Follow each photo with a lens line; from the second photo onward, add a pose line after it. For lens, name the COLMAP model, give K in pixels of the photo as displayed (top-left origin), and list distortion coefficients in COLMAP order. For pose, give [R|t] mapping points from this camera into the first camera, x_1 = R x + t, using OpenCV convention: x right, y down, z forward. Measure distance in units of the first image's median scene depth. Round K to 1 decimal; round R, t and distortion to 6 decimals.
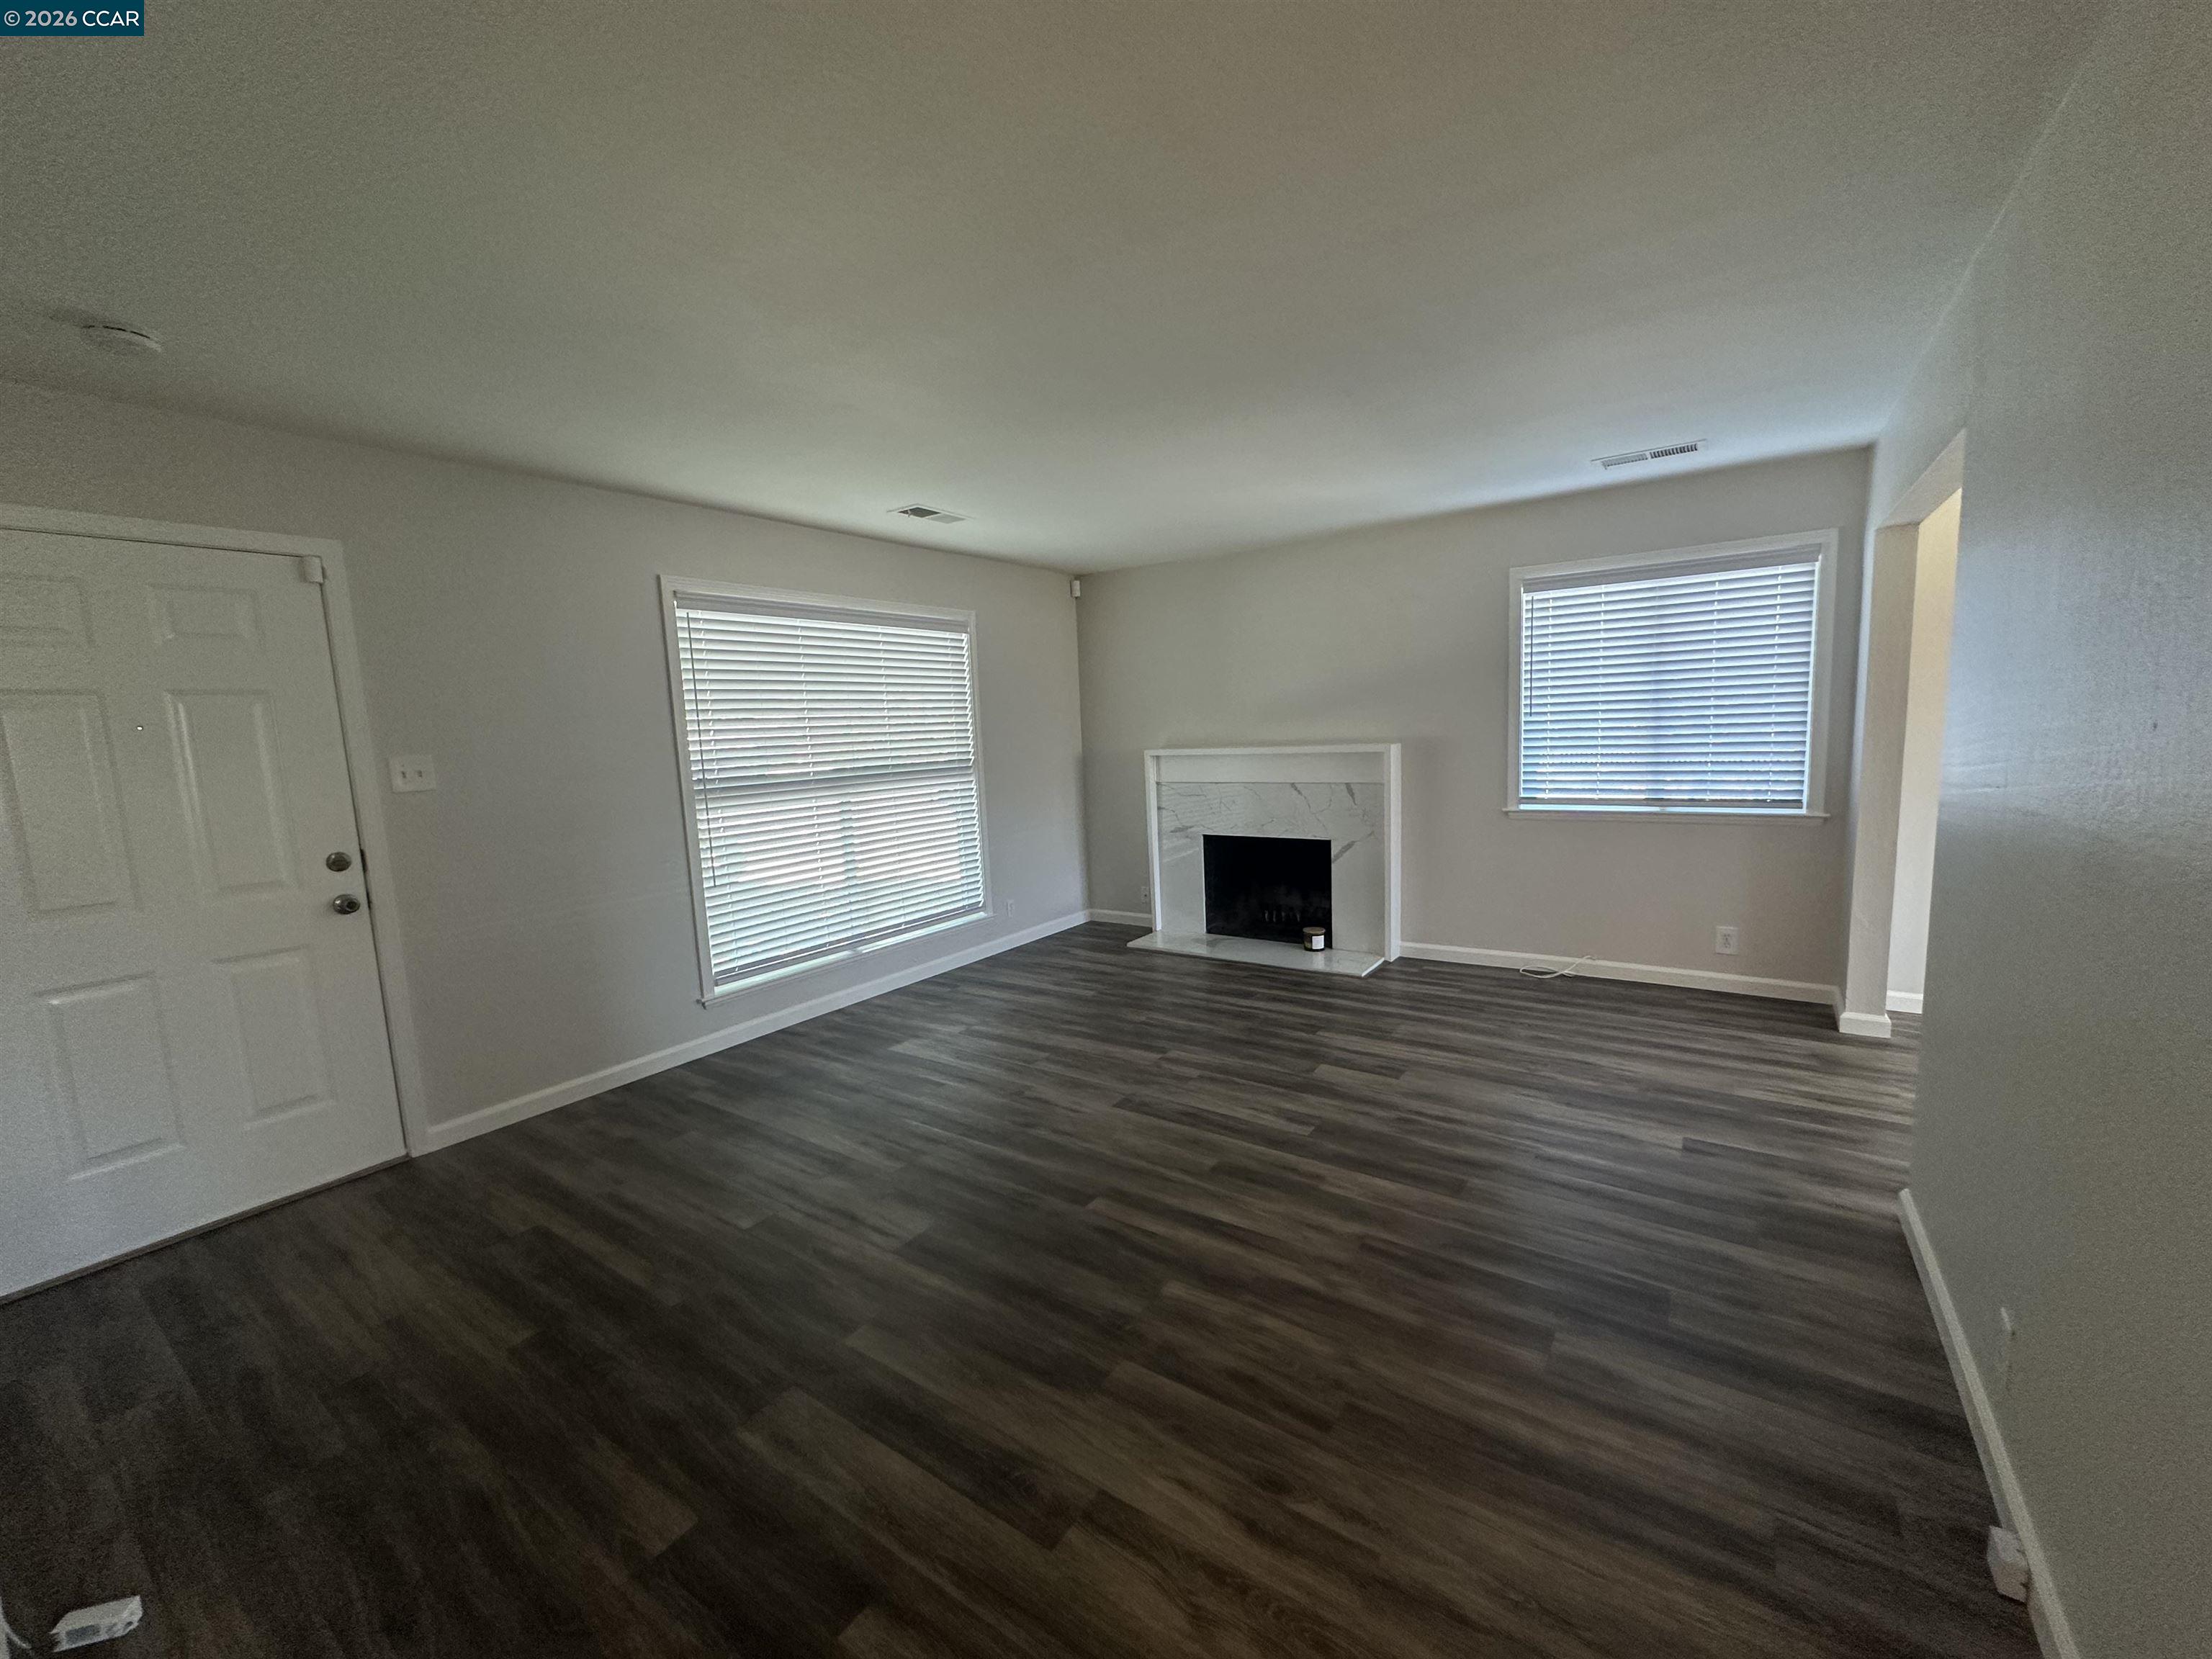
lens RADIAL K [[884.7, 0, 1109.4], [0, 884.7, 828.9], [0, 0, 1]] dist [-0.007267, 0.001674]
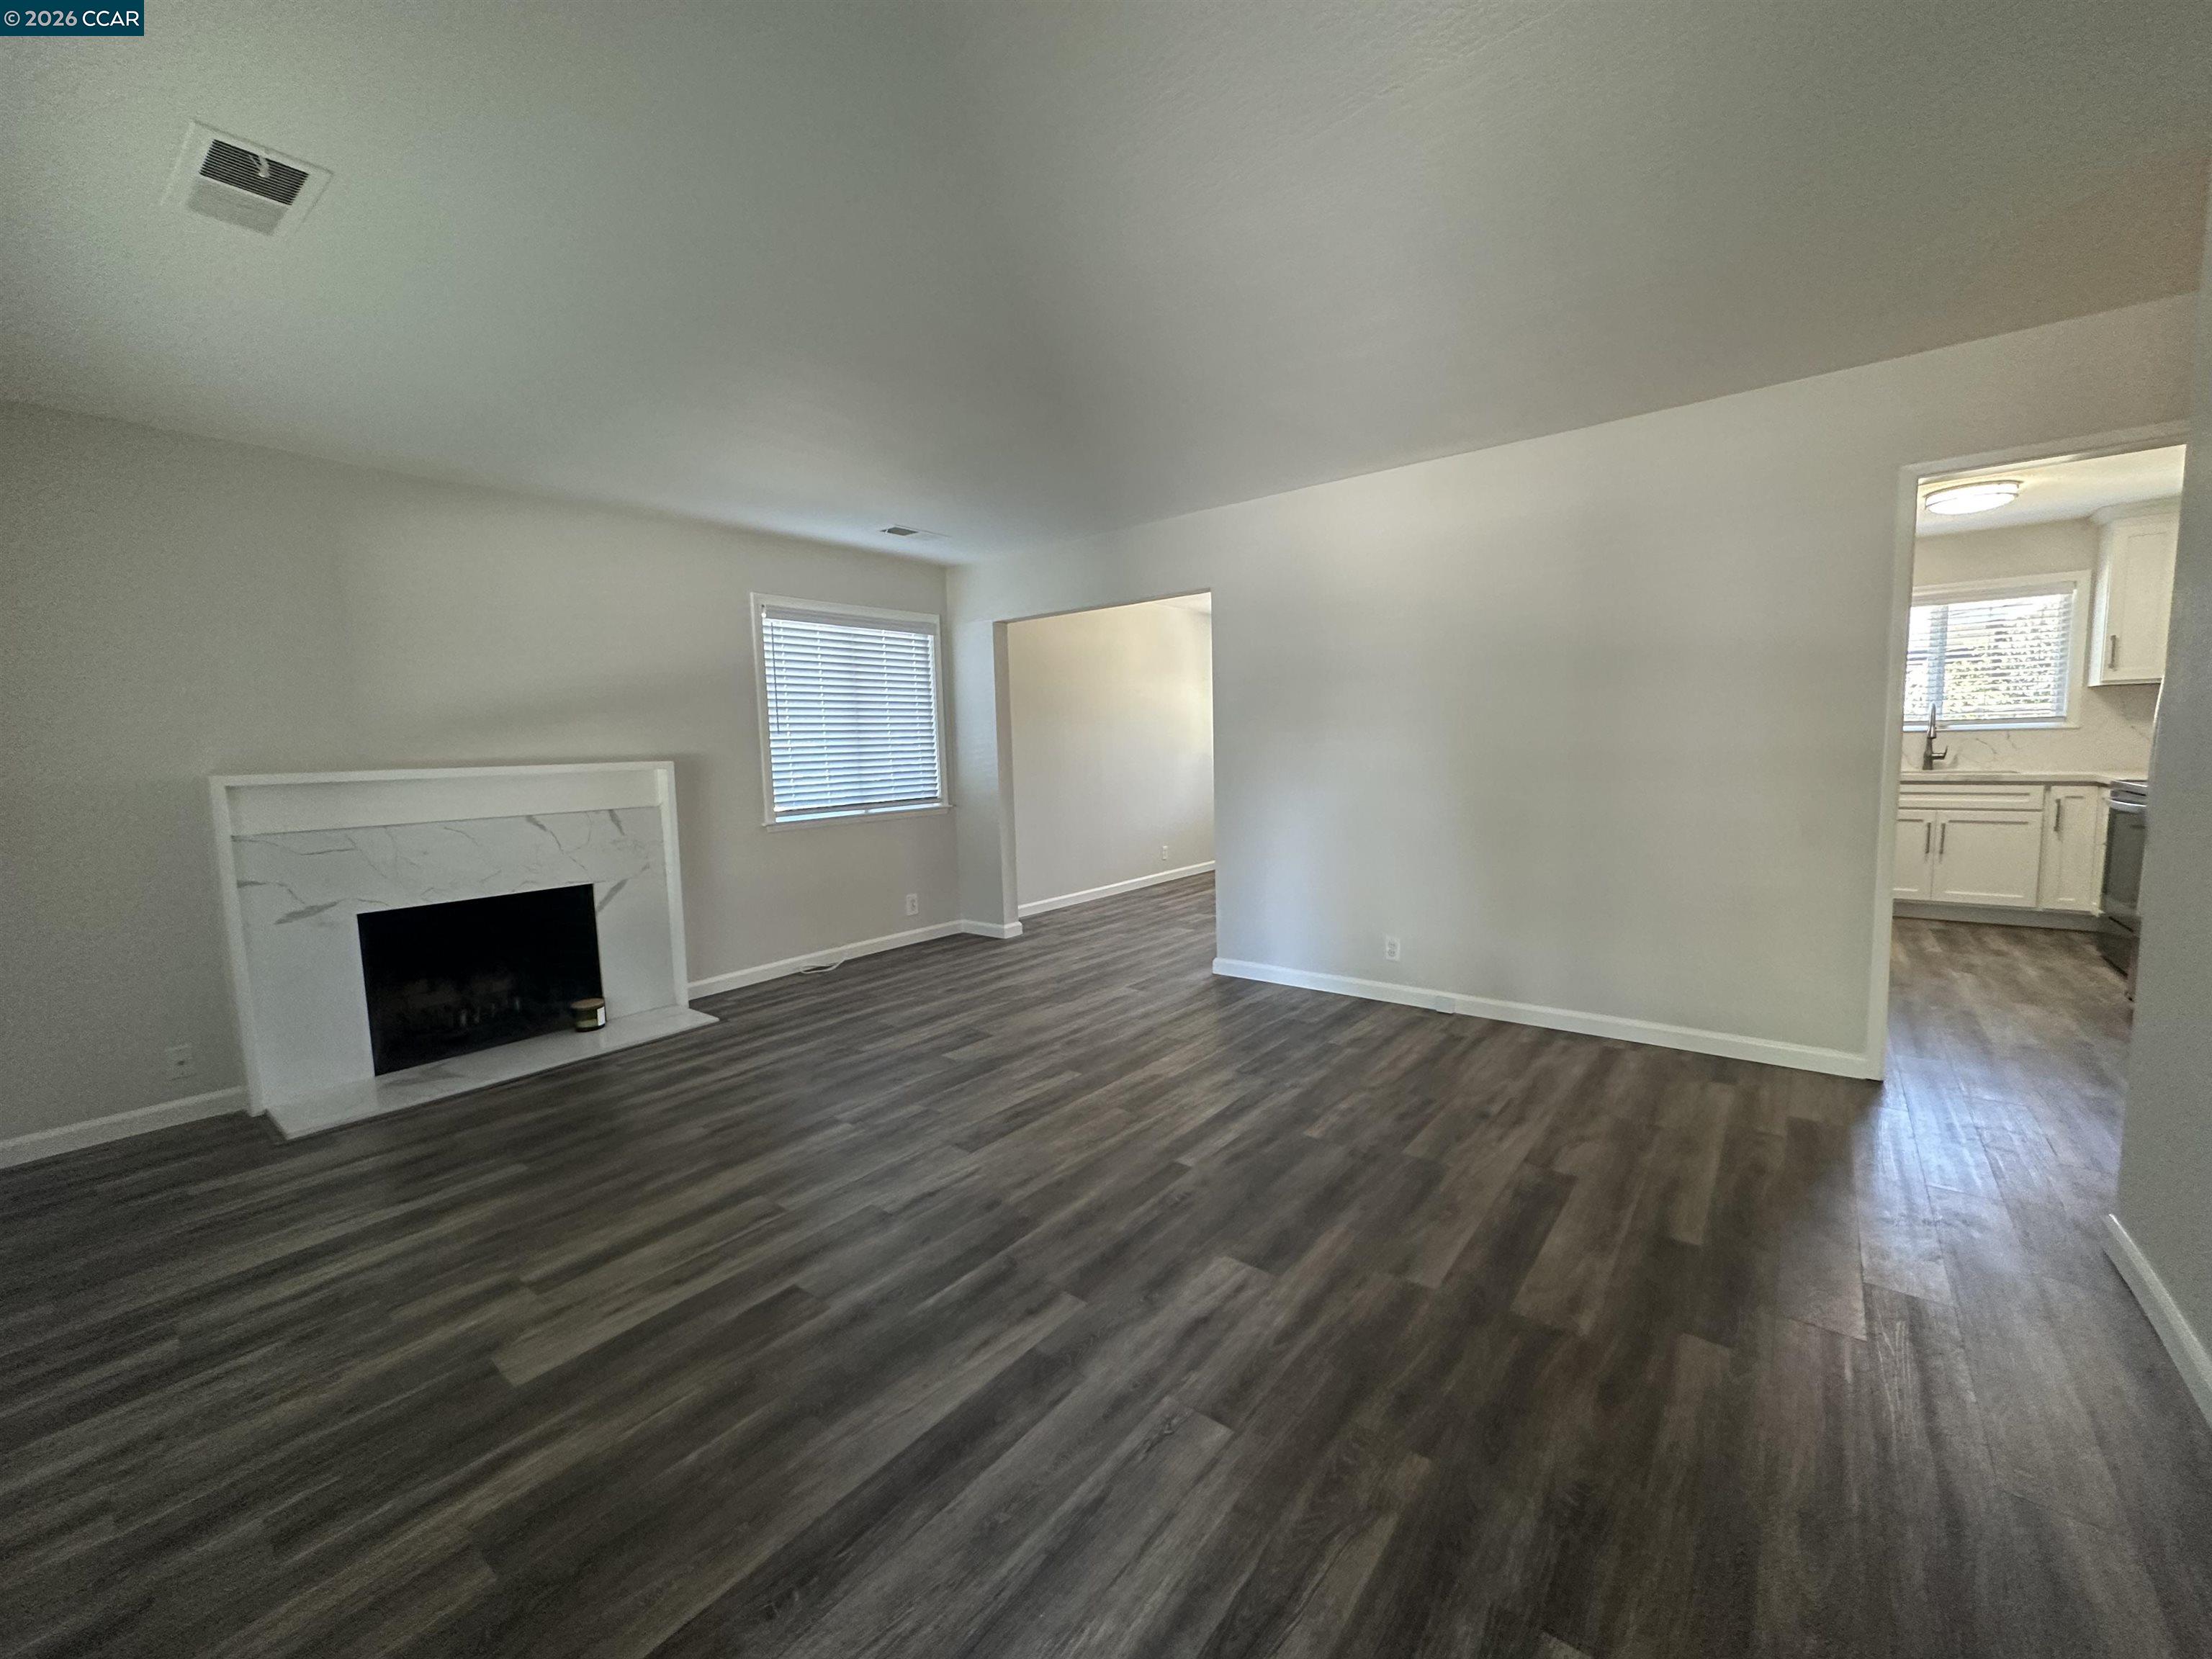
lens RADIAL K [[884.7, 0, 1100.7], [0, 884.7, 834.6], [0, 0, 1]] dist [-0.007267, 0.001674]
pose [[0.068837, -0.060722, 0.995778, -0.685259], [0.148168, 0.987698, 0.049987, -0.003897], [-0.986564, 0.144101, 0.076987, 0.665966]]
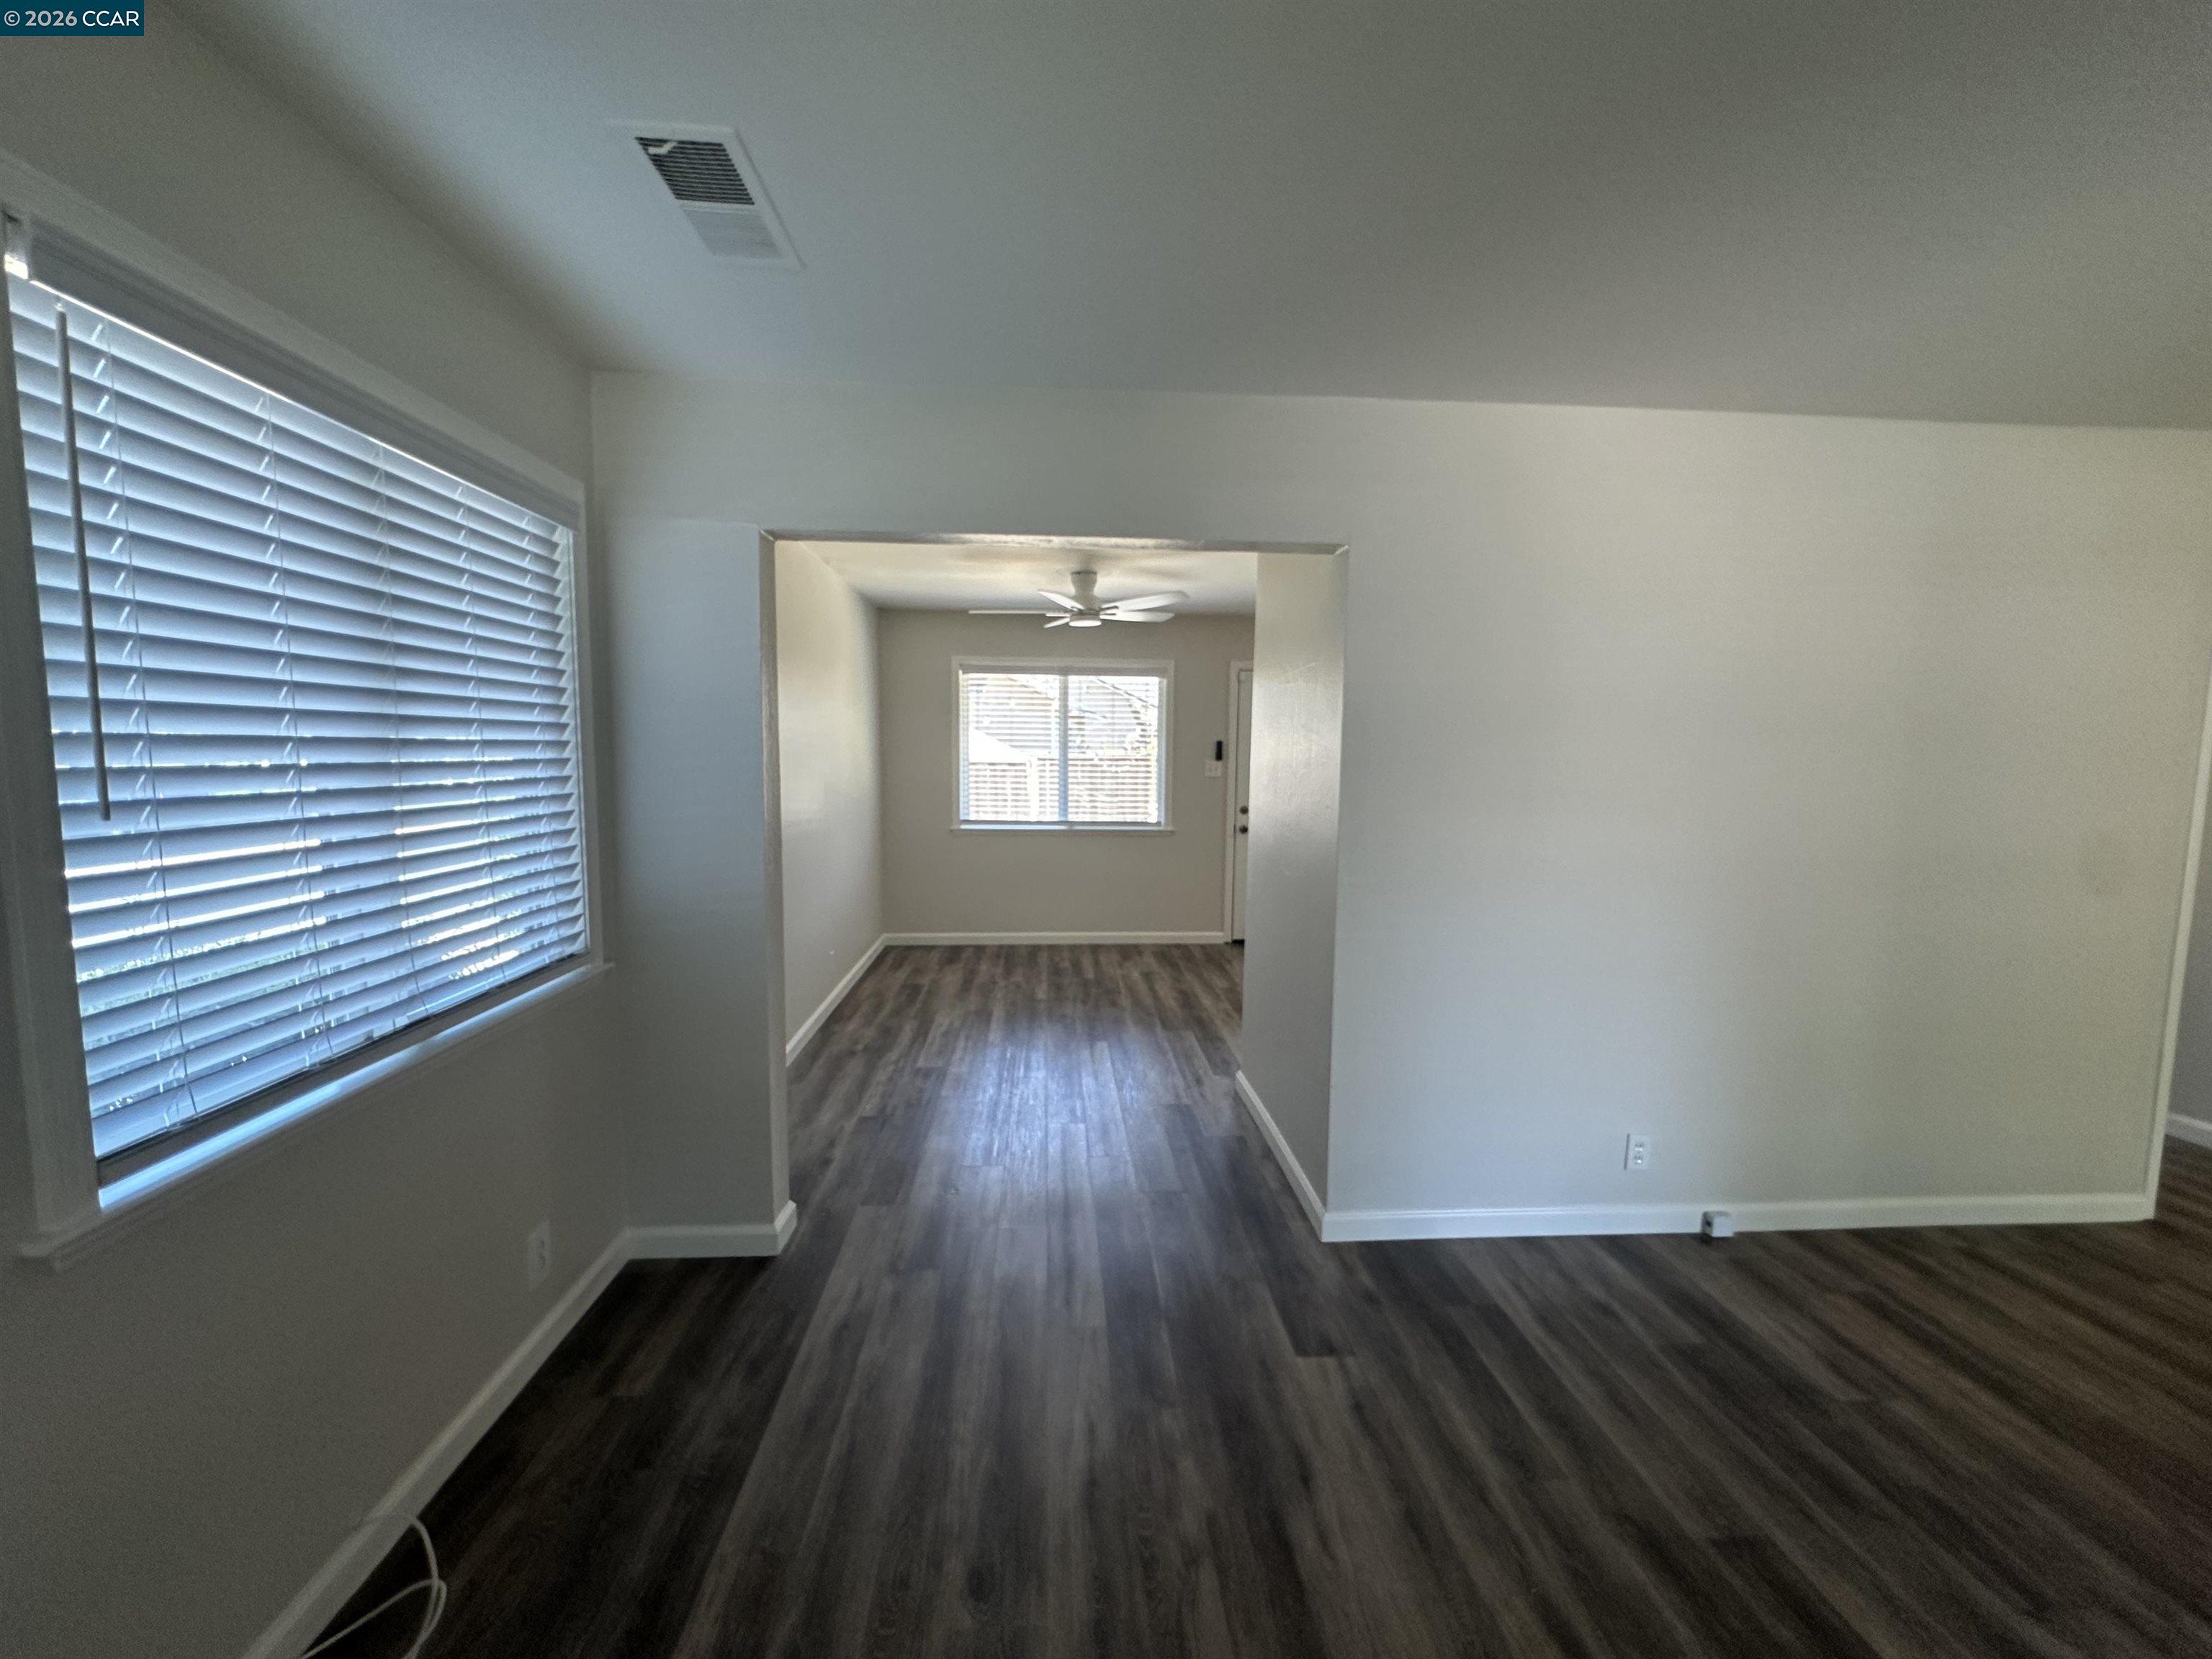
lens RADIAL K [[884.7, 0, 1105.5], [0, 884.7, 827.0], [0, 0, 1]] dist [-0.007267, 0.001674]
pose [[-0.620286, -0.032806, 0.783690, 0.142627], [0.113533, 0.984848, 0.131088, -0.152554], [-0.776116, 0.170287, -0.607163, 1.129186]]
